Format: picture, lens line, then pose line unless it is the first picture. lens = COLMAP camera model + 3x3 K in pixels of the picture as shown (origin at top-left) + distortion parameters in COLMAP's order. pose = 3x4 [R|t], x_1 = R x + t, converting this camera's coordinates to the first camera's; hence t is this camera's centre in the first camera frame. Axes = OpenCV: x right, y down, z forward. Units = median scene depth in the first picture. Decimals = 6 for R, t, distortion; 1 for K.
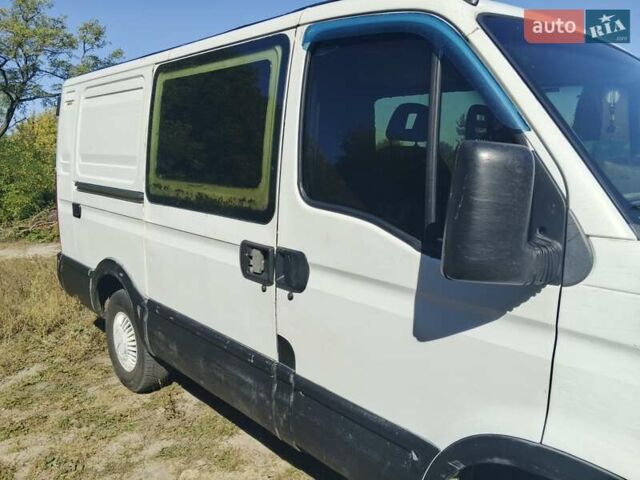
lens RADIAL K [[502.1, 0, 320.0], [0, 502.1, 240.0], [0, 0, 1]] dist [0.003899, -0.001219]
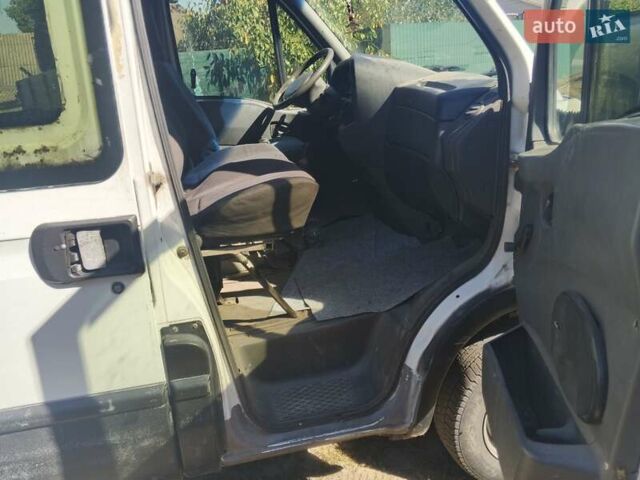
lens RADIAL K [[514.6, 0, 320.0], [0, 514.6, 240.0], [0, 0, 1]] dist [-0.009616, -0.003131]
pose [[0.469106, -0.325153, 0.821106, -0.481632], [0.195584, 0.944918, 0.262443, -0.072421], [-0.861212, 0.037481, 0.506862, 0.468519]]
